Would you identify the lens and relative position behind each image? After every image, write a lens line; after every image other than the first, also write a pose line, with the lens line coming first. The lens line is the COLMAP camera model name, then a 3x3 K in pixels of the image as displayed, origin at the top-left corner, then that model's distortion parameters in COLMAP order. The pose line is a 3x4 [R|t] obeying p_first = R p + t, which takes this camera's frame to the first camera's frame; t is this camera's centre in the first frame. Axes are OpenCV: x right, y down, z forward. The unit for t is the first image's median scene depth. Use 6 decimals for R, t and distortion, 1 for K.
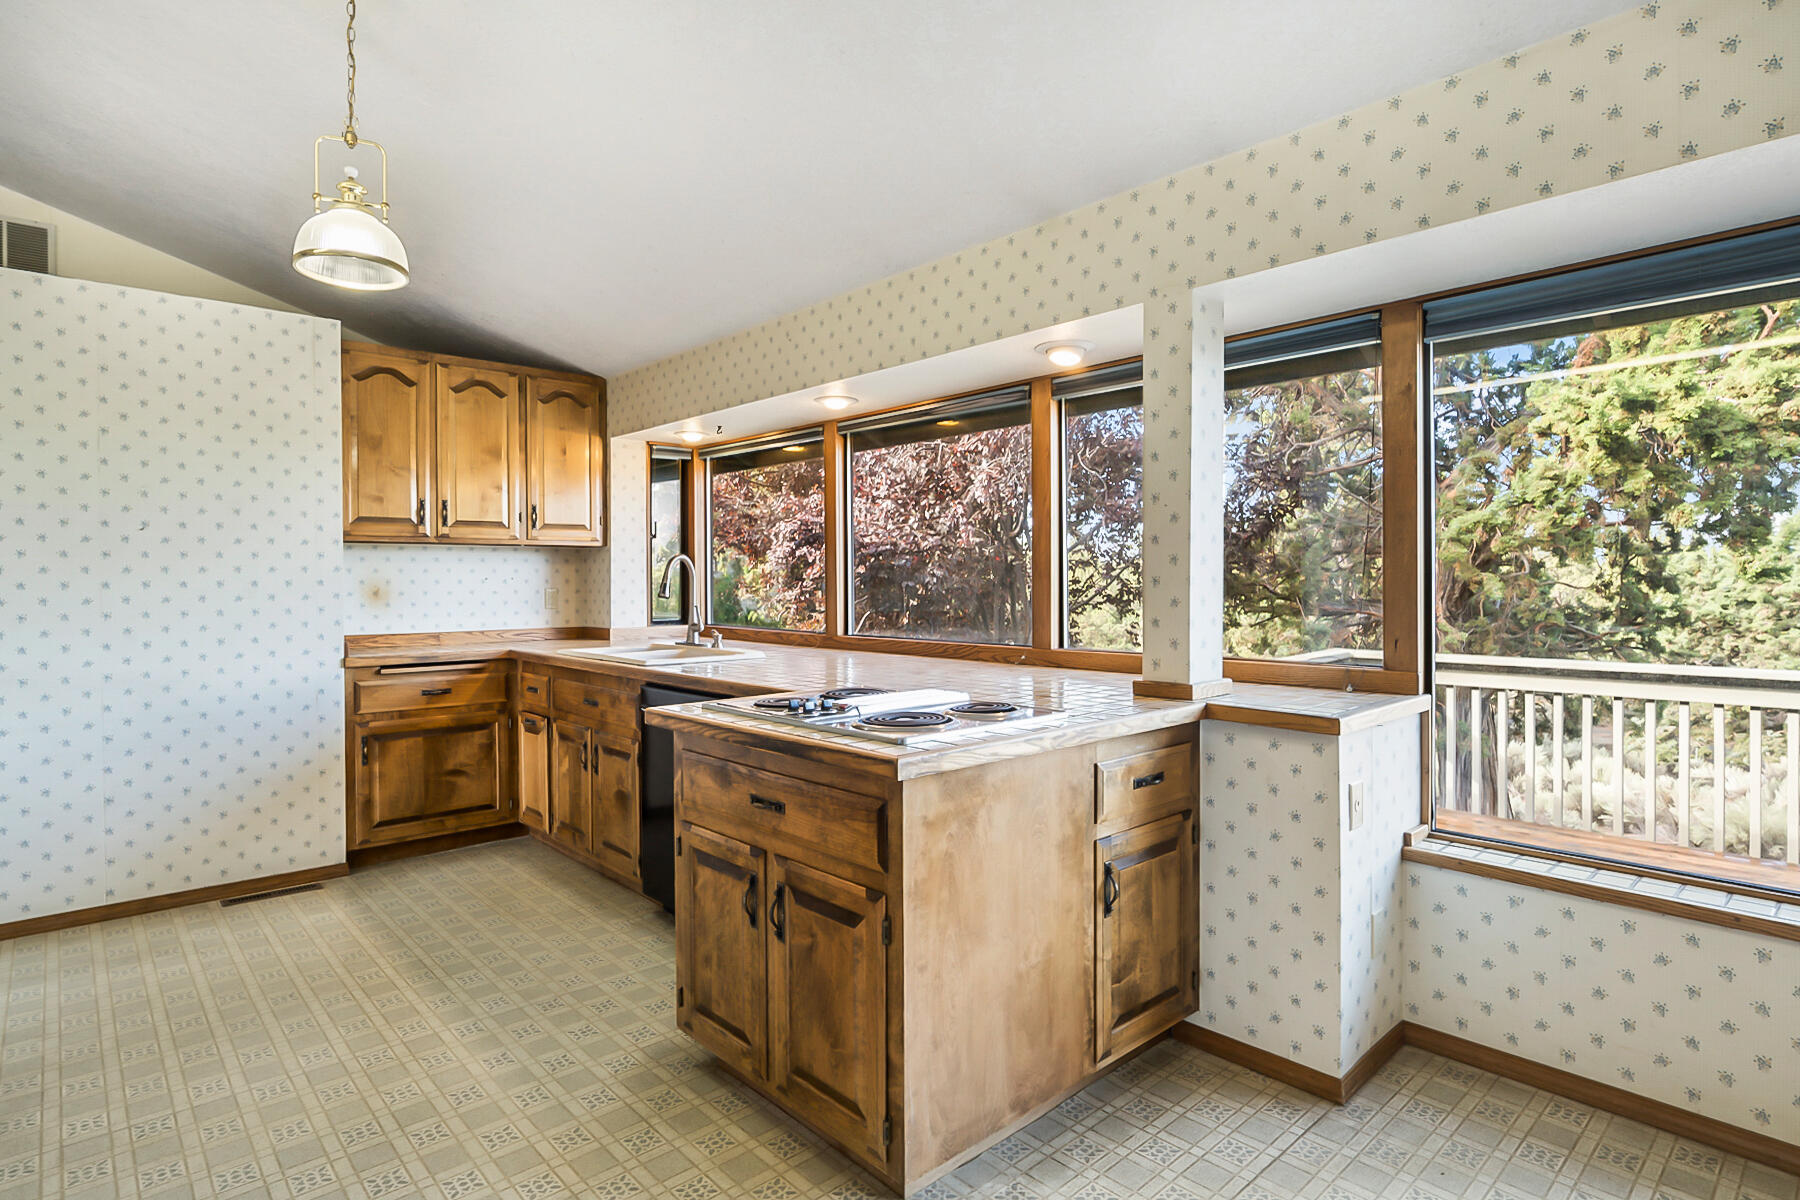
lens RADIAL K [[933.9, 0, 900.1], [0, 933.9, 593.6], [0, 0, 1]] dist [-0.019633, 0.004787]
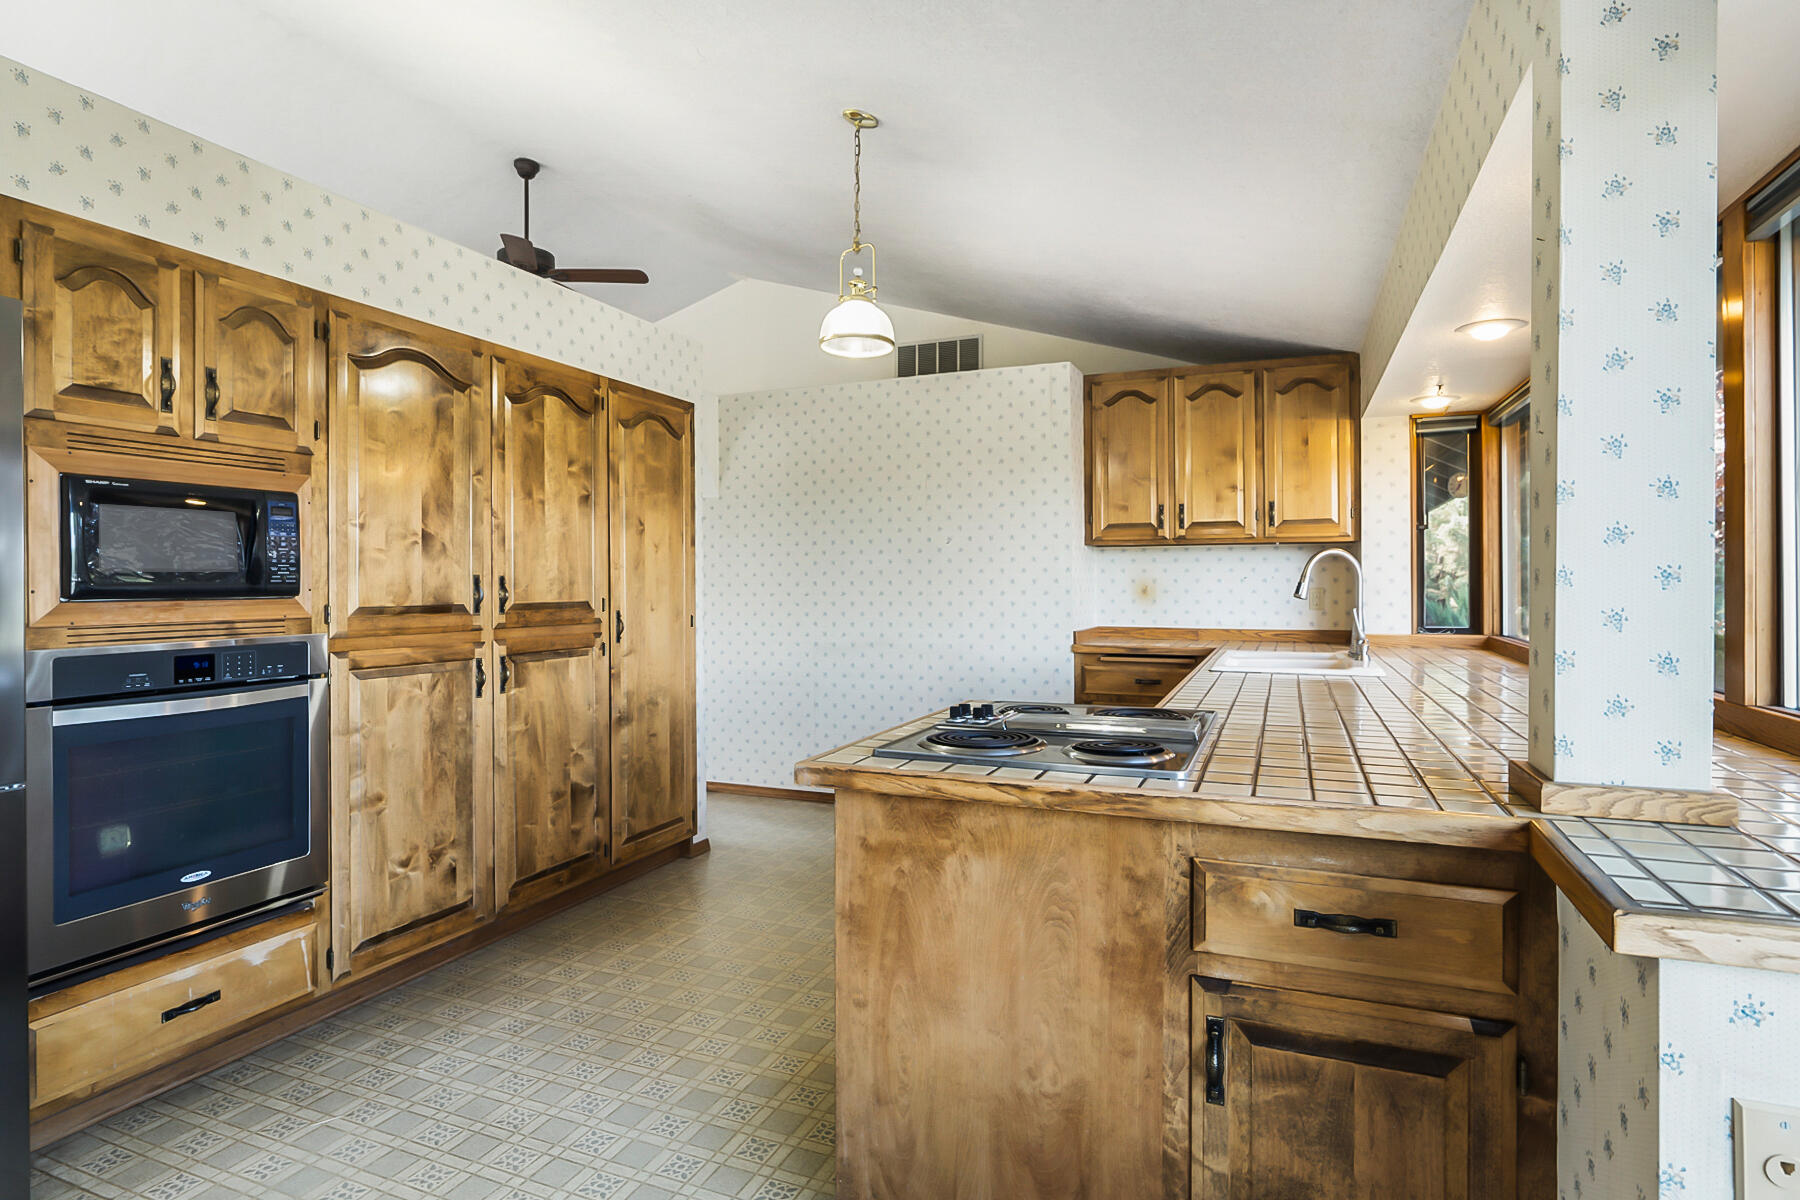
lens RADIAL K [[933.9, 0, 898.0], [0, 933.9, 588.6], [0, 0, 1]] dist [-0.019633, 0.004787]
pose [[0.418473, 0.008177, -0.908192, 0.353576], [-0.013024, 0.999911, 0.003001, -0.002502], [0.908136, 0.010573, 0.418542, 0.266707]]
